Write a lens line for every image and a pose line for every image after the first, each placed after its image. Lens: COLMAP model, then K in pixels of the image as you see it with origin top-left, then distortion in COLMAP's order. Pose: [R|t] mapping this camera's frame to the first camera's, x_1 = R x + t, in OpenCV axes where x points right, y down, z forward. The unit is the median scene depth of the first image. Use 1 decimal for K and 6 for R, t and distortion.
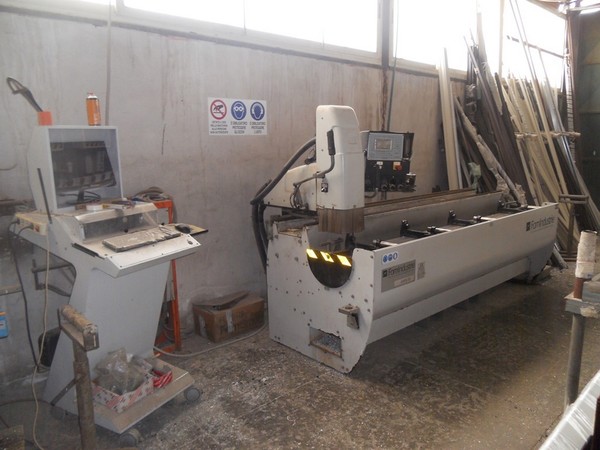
lens RADIAL K [[470.2, 0, 291.5], [0, 470.2, 225.4], [0, 0, 1]] dist [-0.035032, 0.005218]
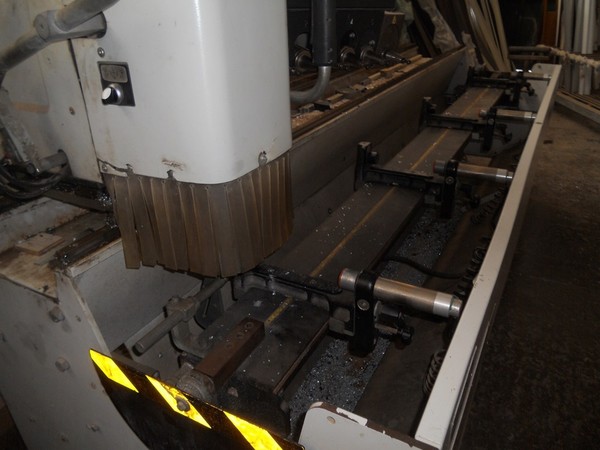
lens RADIAL K [[466.1, 0, 300.0], [0, 466.1, 225.0], [0, 0, 1]] dist [-0.027318, 0.002599]
pose [[0.940677, -0.166806, 0.295470, 0.069171], [0.075695, 0.952035, 0.296479, -0.068386], [-0.330752, -0.256525, 0.908184, 0.695489]]
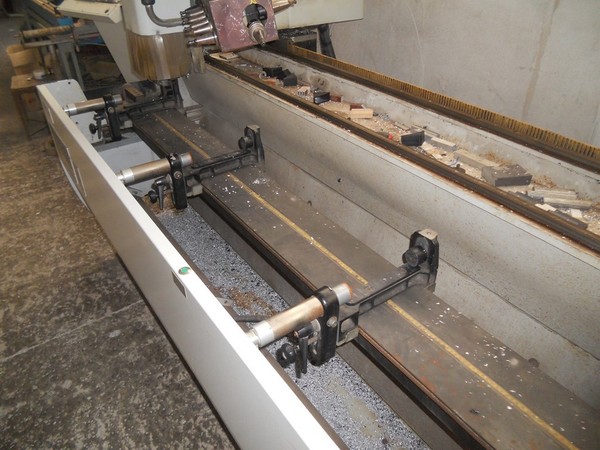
lens RADIAL K [[466.1, 0, 300.0], [0, 466.1, 225.0], [0, 0, 1]] dist [-0.027318, 0.002599]
pose [[-0.117573, 0.565263, -0.816489, 0.629891], [-0.159063, 0.800857, 0.577345, -0.182817], [0.980243, 0.197753, -0.004247, 1.122559]]
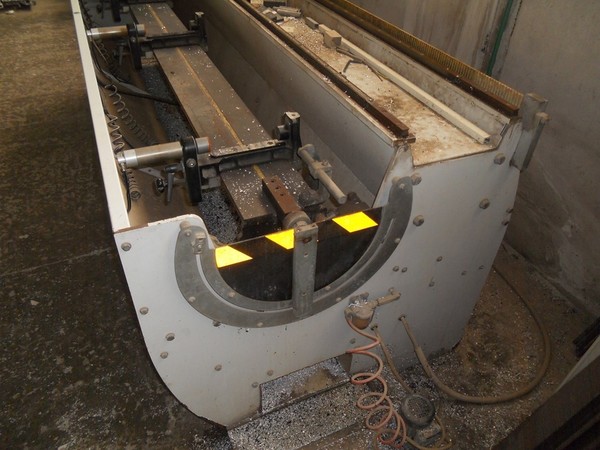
lens RADIAL K [[470.2, 0, 291.5], [0, 470.2, 225.4], [0, 0, 1]] dist [-0.035032, 0.005218]
pose [[-0.323310, 0.605995, -0.726802, 0.896901], [-0.188093, 0.711572, 0.676968, -0.240748], [0.927411, 0.355577, -0.116074, 1.436533]]
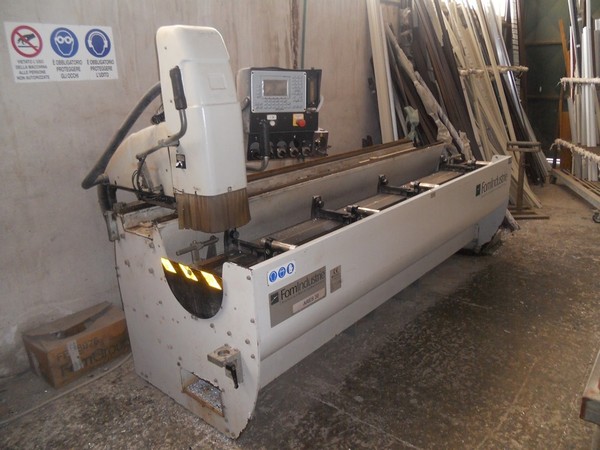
lens RADIAL K [[468.6, 0, 300.0], [0, 468.6, 225.0], [0, 0, 1]] dist [-0.024380, -0.006015]
pose [[0.989840, -0.065065, 0.126423, 0.130863], [0.050215, 0.991827, 0.117296, -0.055446], [-0.133022, -0.109756, 0.985017, 0.316704]]
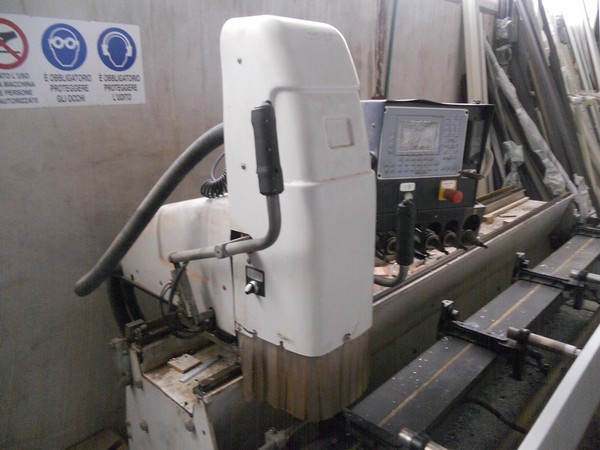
lens RADIAL K [[466.1, 0, 300.0], [0, 466.1, 225.0], [0, 0, 1]] dist [-0.027318, 0.002599]
pose [[0.996261, -0.022093, 0.083522, 0.068334], [0.014246, 0.995527, 0.093400, -0.134903], [-0.085212, -0.091861, 0.992119, 0.618369]]
